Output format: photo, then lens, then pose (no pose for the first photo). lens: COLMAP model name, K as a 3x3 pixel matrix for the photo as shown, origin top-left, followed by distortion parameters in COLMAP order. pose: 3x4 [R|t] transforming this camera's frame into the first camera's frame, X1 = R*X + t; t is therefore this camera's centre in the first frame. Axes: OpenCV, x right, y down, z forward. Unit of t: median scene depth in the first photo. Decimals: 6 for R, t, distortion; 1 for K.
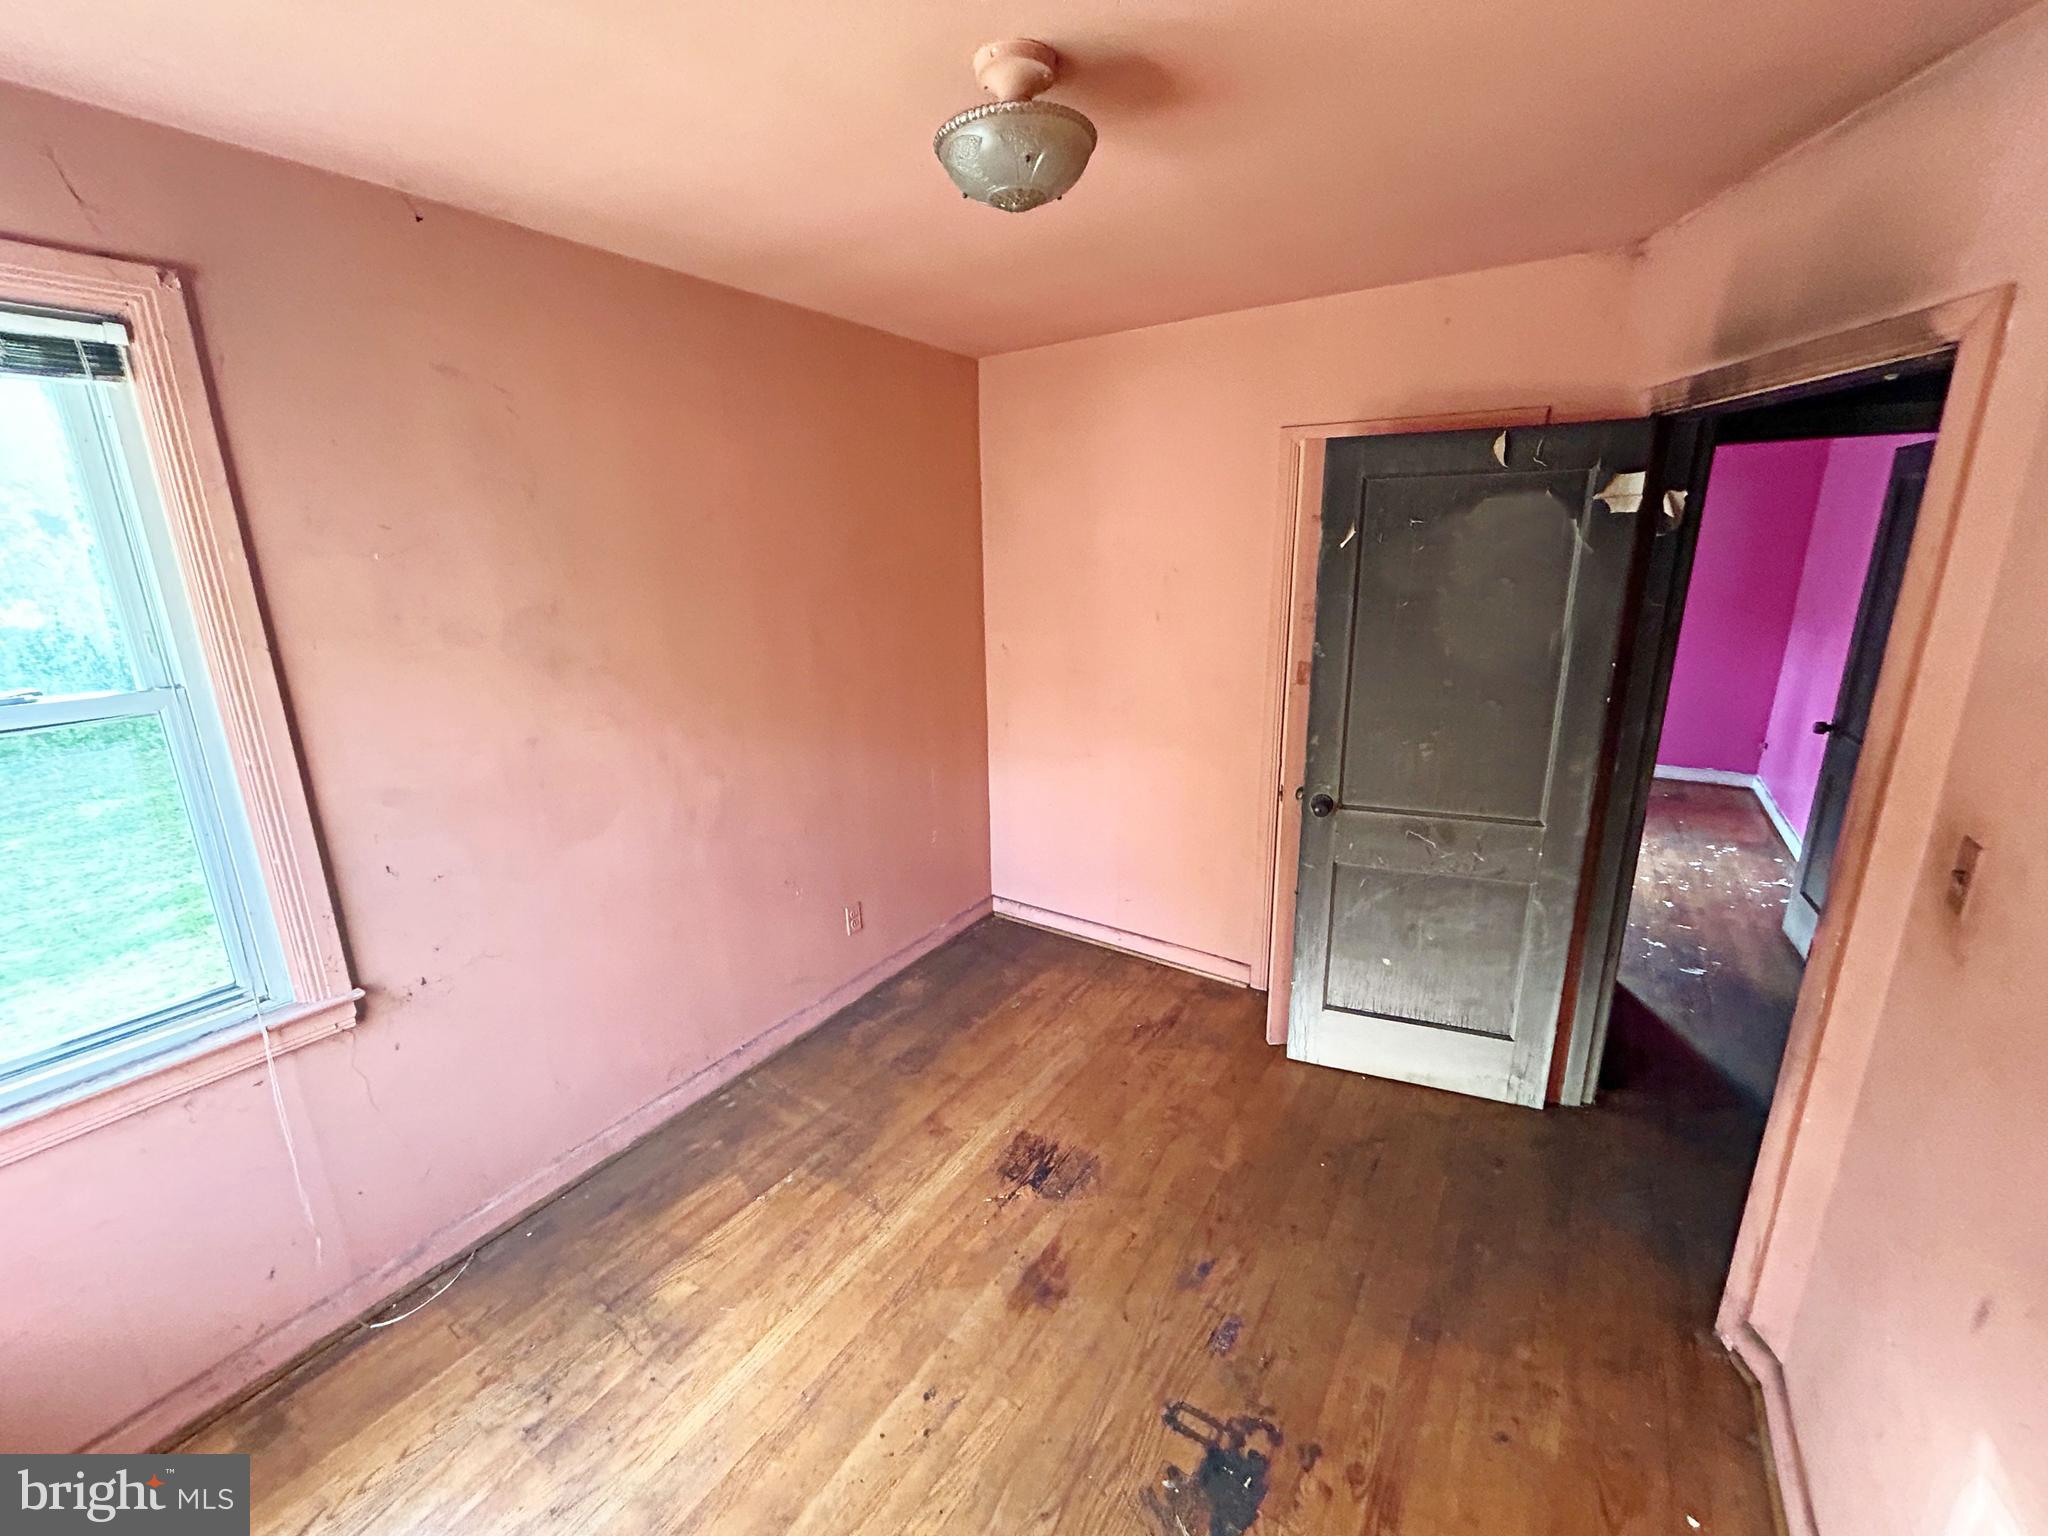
lens RADIAL K [[832.4, 0, 1023.4], [0, 832.4, 758.3], [0, 0, 1]] dist [0.002349, 0.000210]
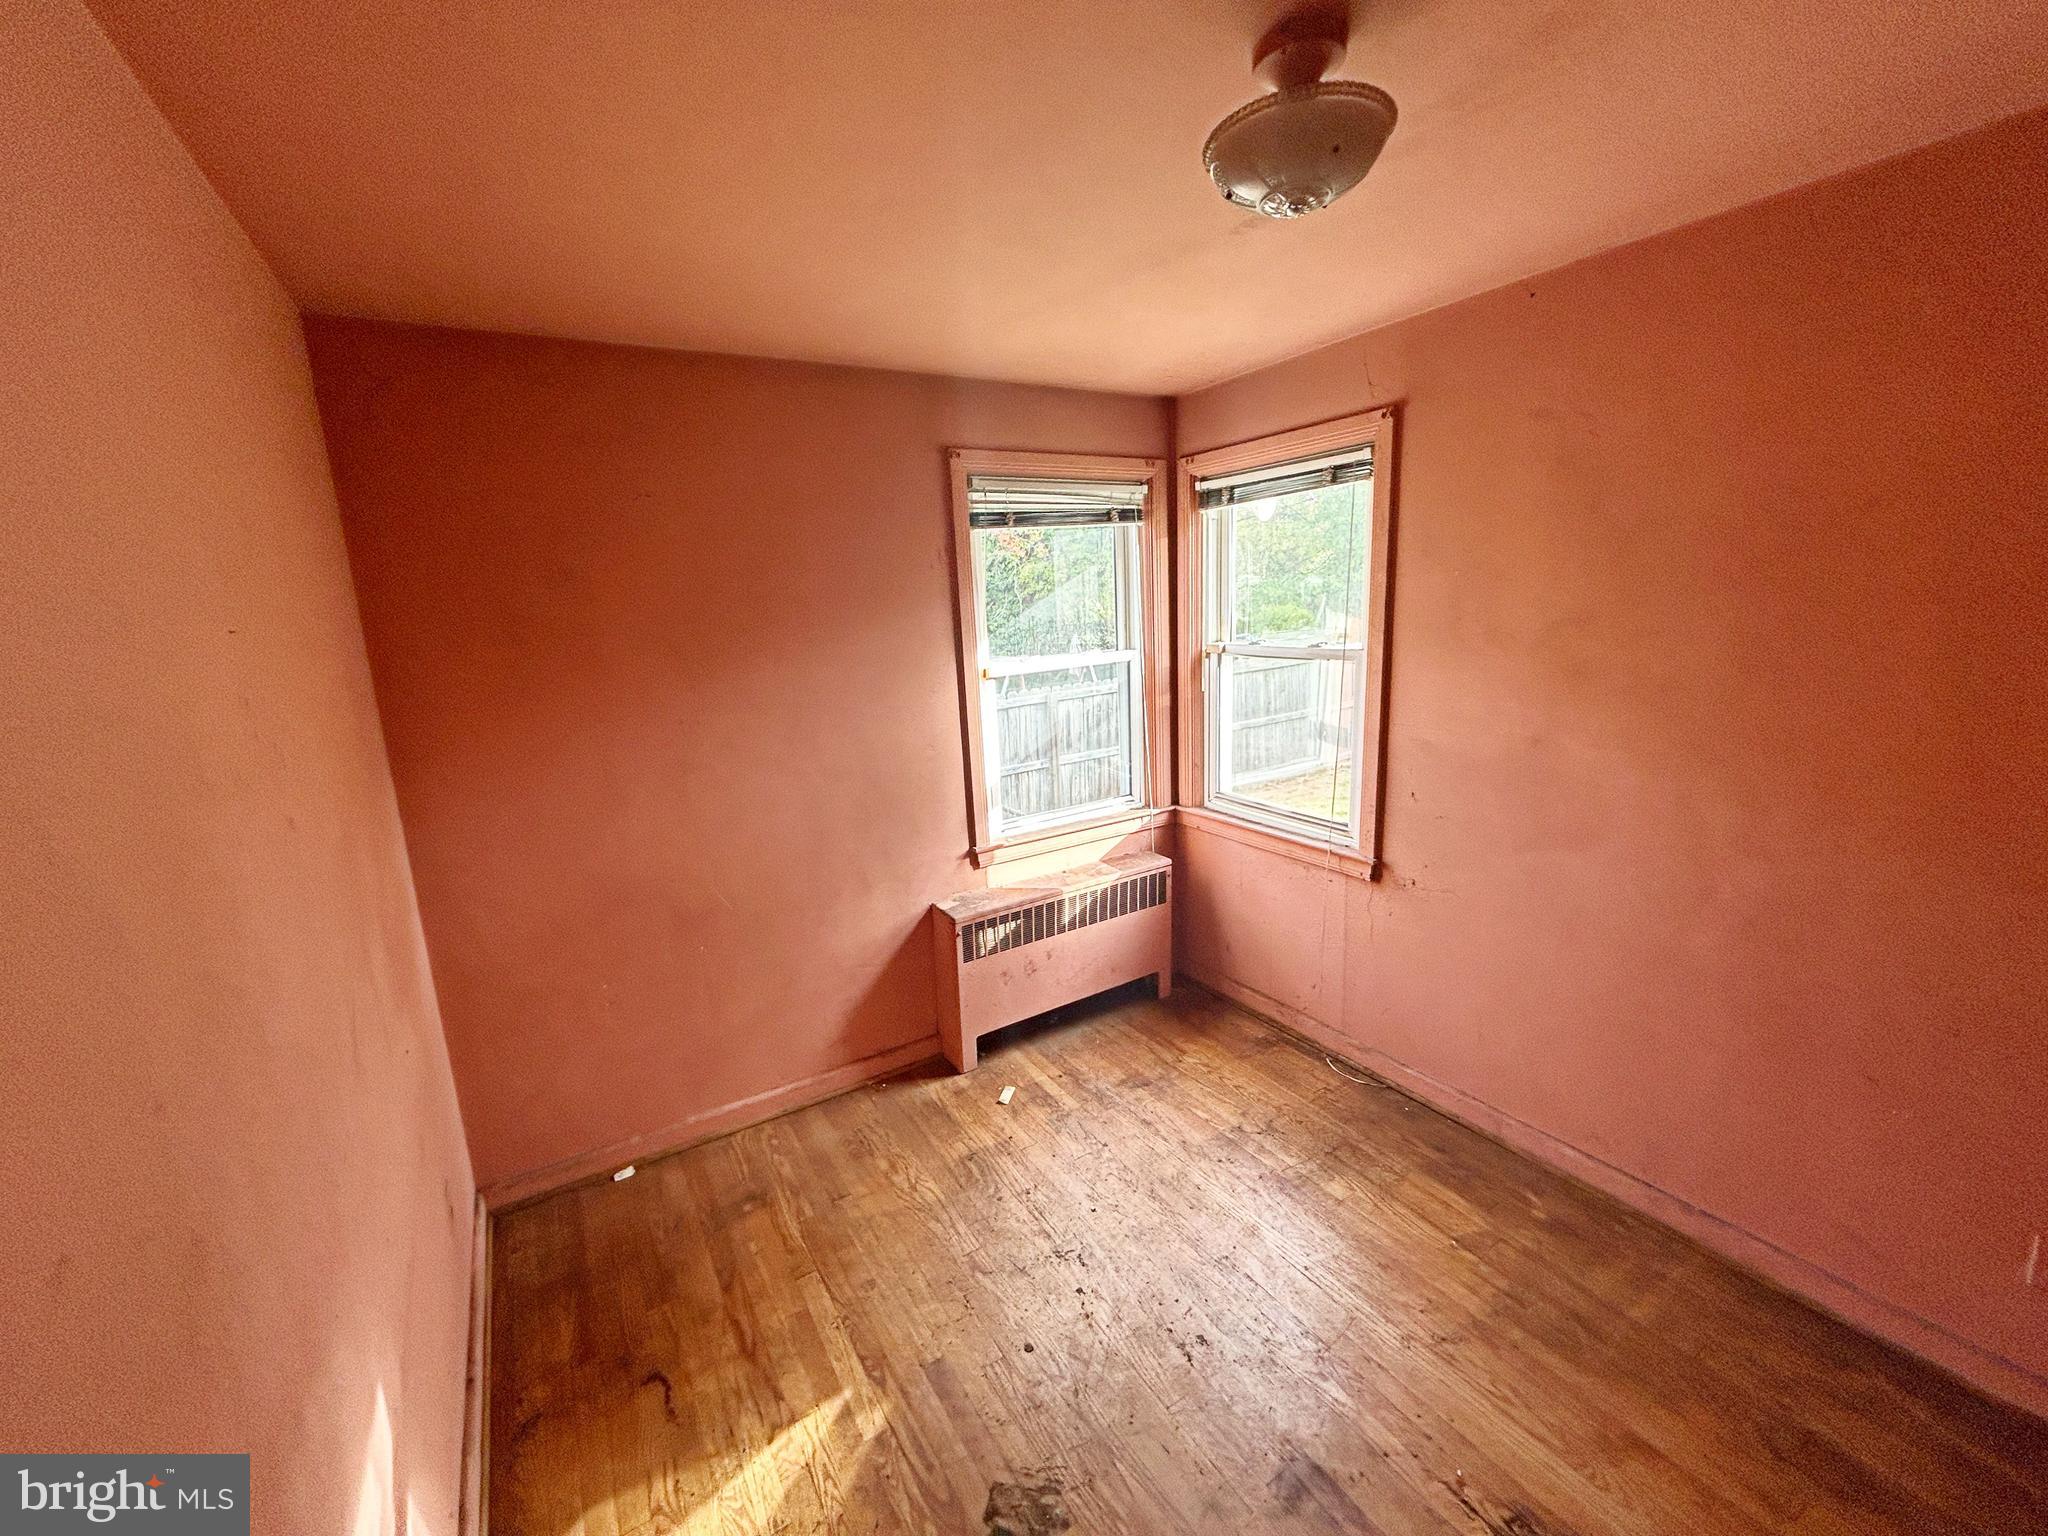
lens RADIAL K [[832.4, 0, 1023.4], [0, 832.4, 758.3], [0, 0, 1]] dist [0.002349, 0.000210]
pose [[-0.416541, 0.218717, -0.882415, 0.695028], [-0.173265, 0.933739, 0.313227, -0.235701], [0.892453, 0.283364, -0.351044, 0.830427]]
